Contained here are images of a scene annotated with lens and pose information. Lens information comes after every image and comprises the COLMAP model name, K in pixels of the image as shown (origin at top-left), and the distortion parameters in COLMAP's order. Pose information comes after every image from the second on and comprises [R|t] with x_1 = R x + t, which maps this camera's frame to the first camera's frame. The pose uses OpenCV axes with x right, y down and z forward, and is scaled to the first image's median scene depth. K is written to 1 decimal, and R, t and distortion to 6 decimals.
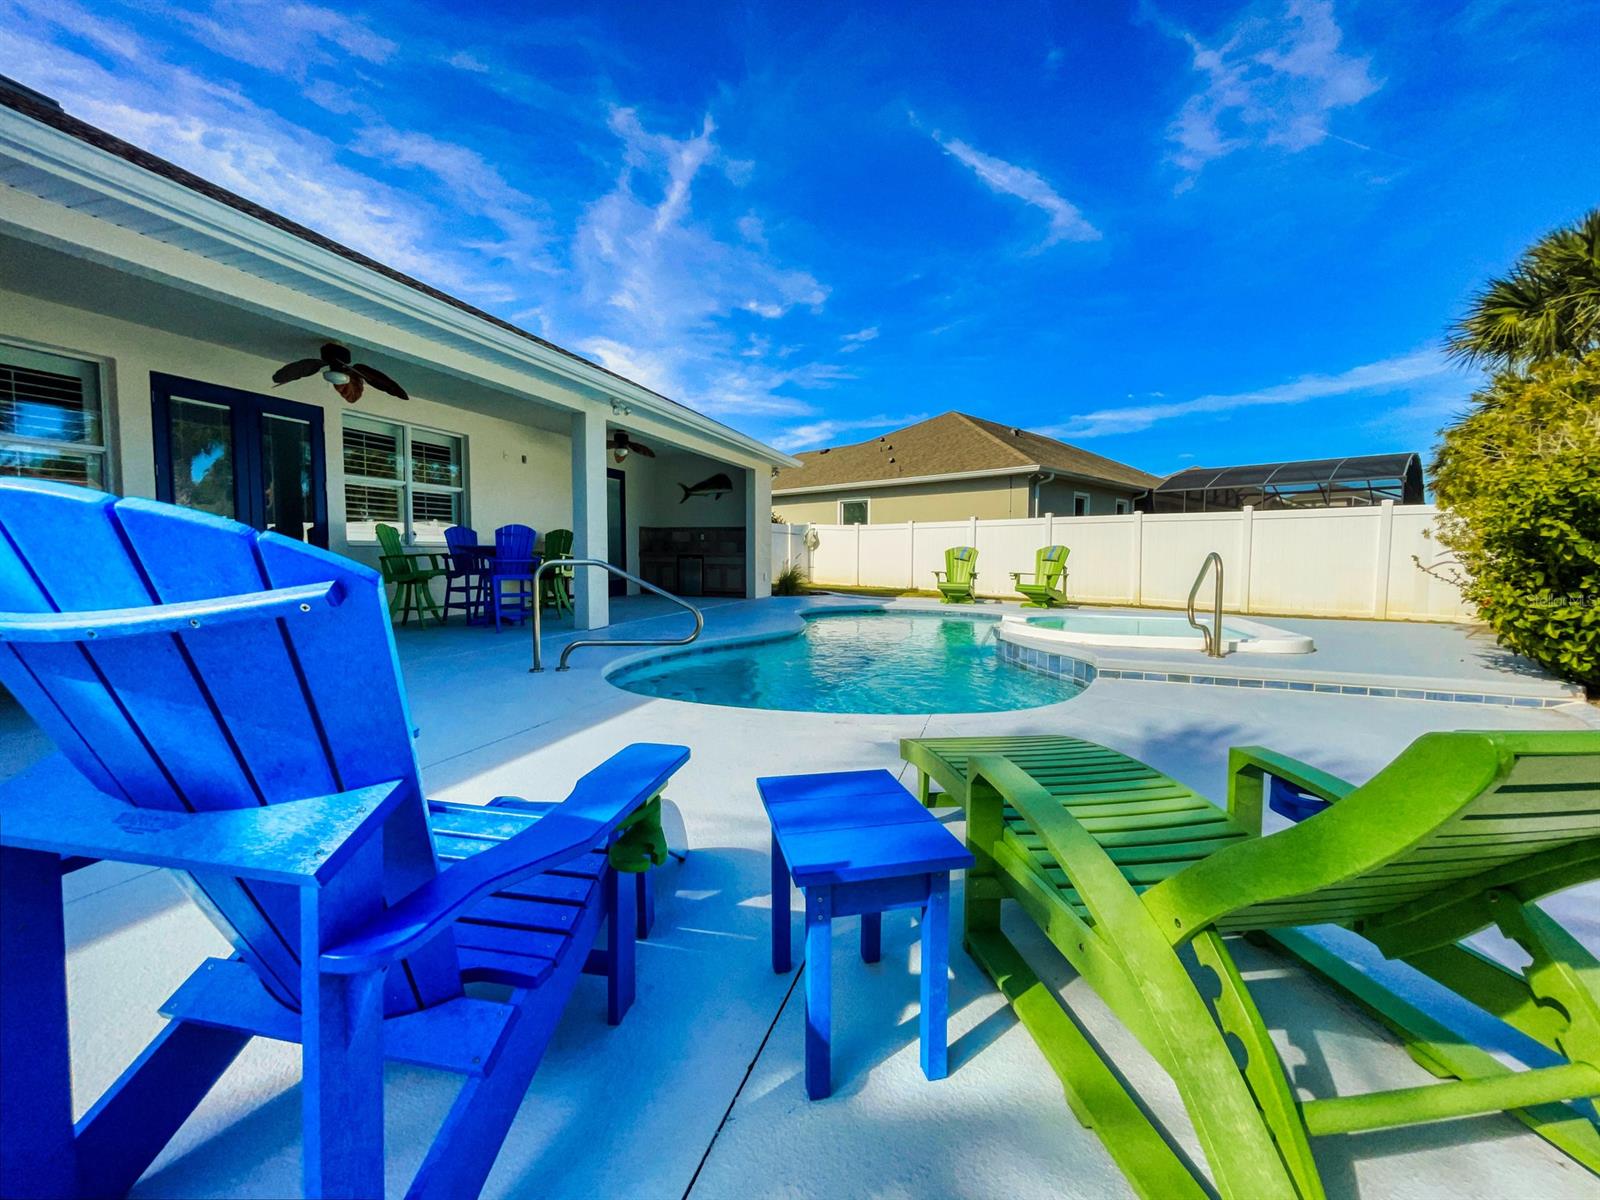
lens RADIAL K [[650.3, 0, 805.0], [0, 650.3, 590.0], [0, 0, 1]] dist [0.004297, -0.002306]
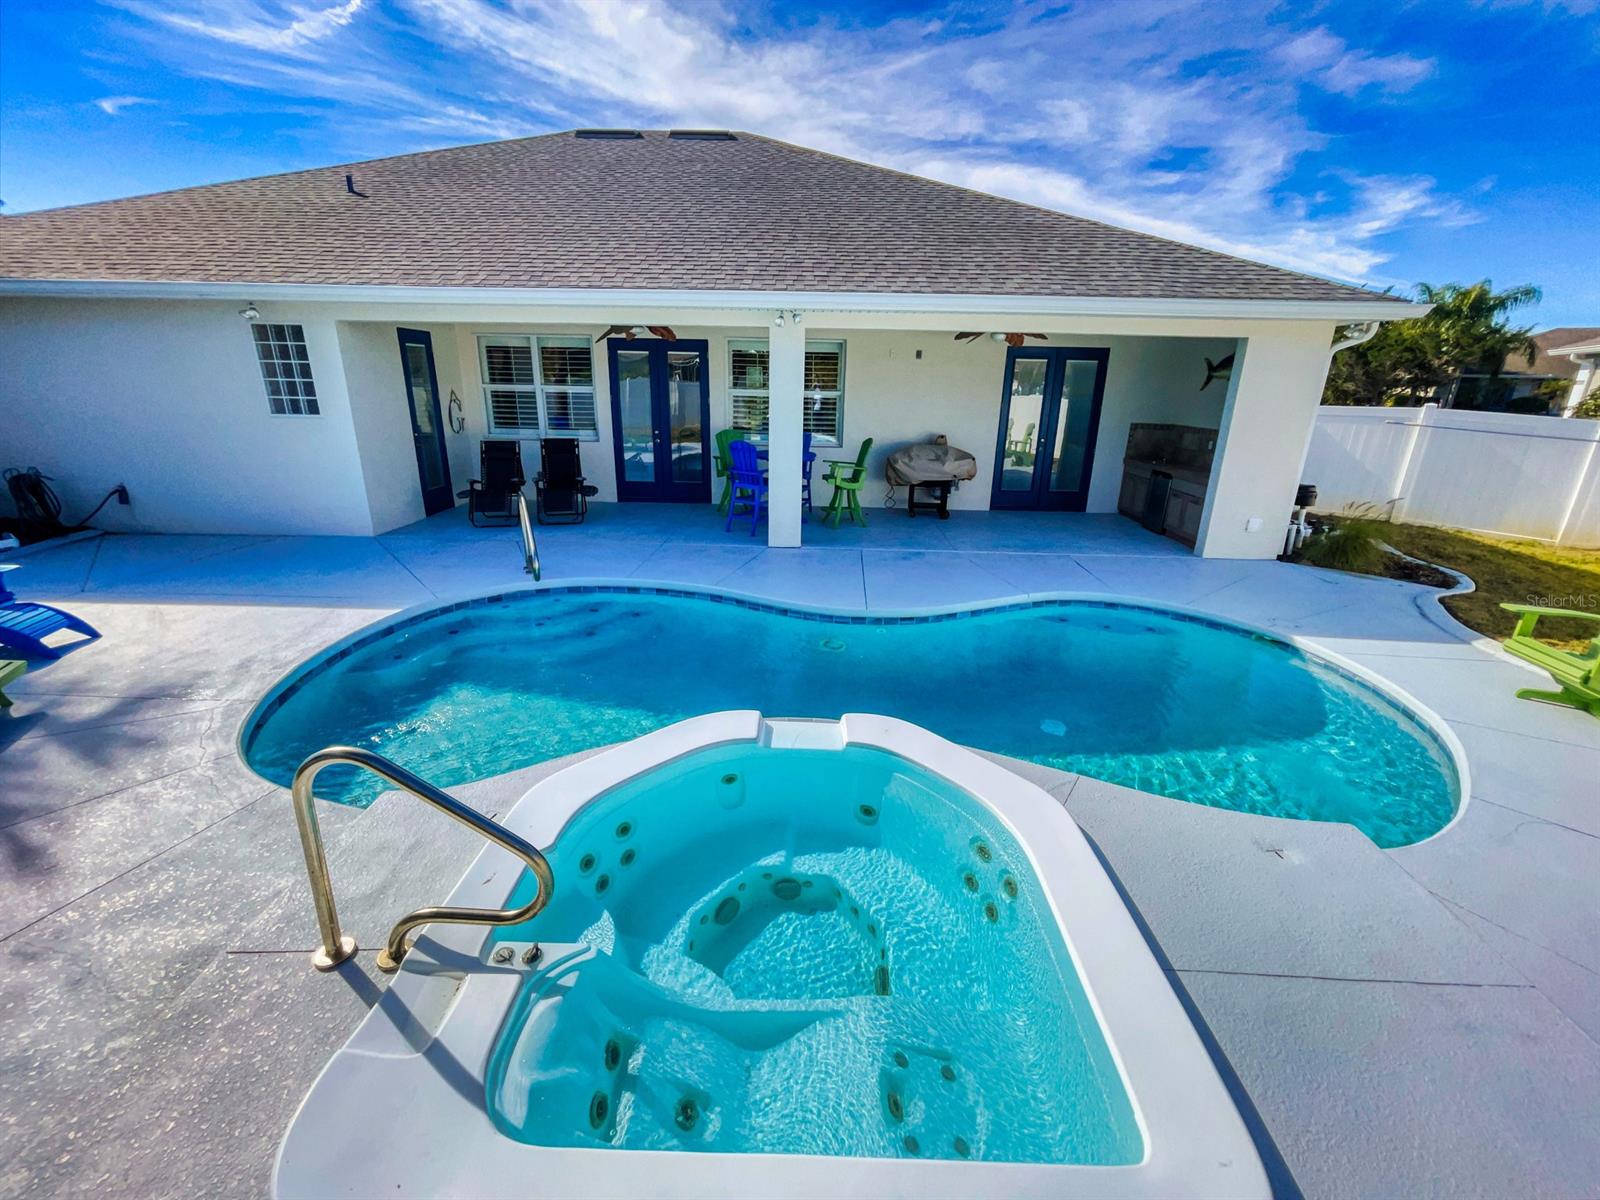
lens RADIAL K [[654.2, 0, 804.1], [0, 654.2, 591.9], [0, 0, 1]] dist [-0.000470, -0.000170]
pose [[0.266453, 0.300005, -0.915969, 0.412002], [-0.074315, 0.953891, 0.290808, -0.111171], [0.960979, -0.009416, 0.276462, 0.469926]]
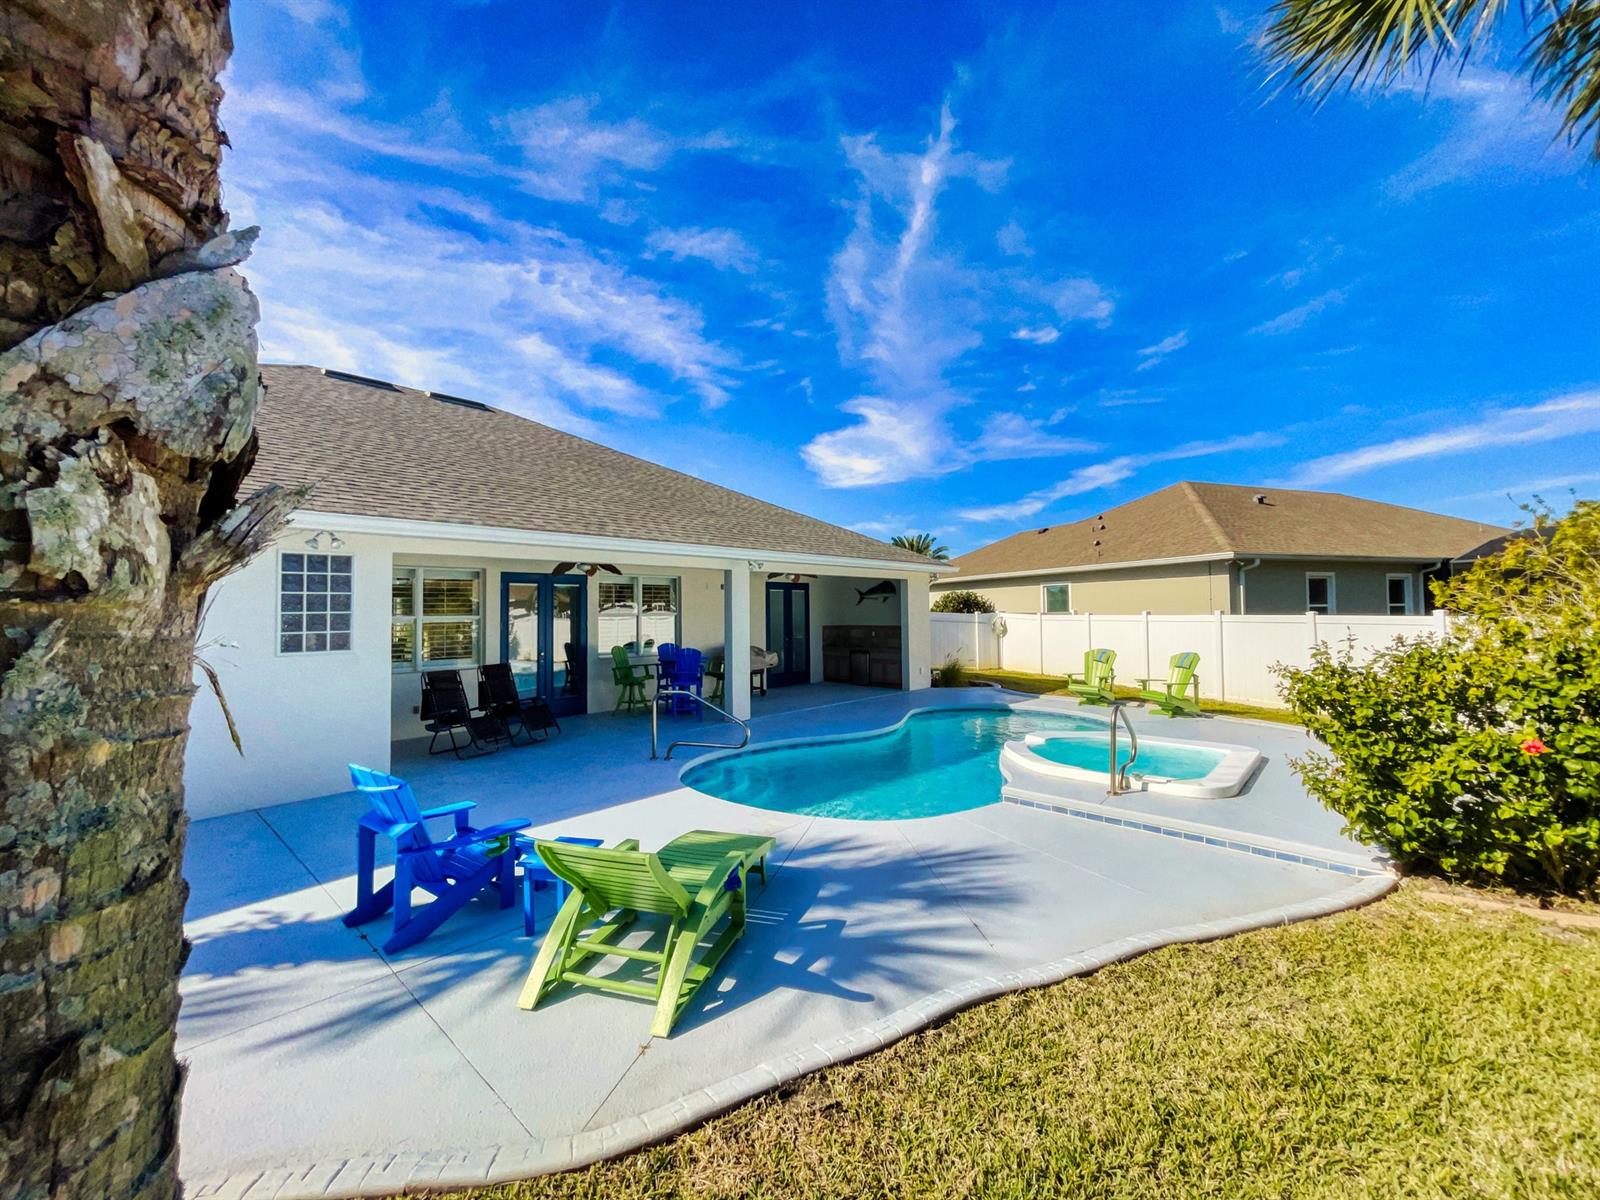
lens RADIAL K [[654.2, 0, 804.1], [0, 654.2, 591.9], [0, 0, 1]] dist [-0.000470, -0.000170]
pose [[0.907286, -0.022771, -0.419897, 0.250286], [-0.012826, 0.996570, -0.081756, -0.065156], [0.420318, 0.079562, 0.903882, -0.143878]]
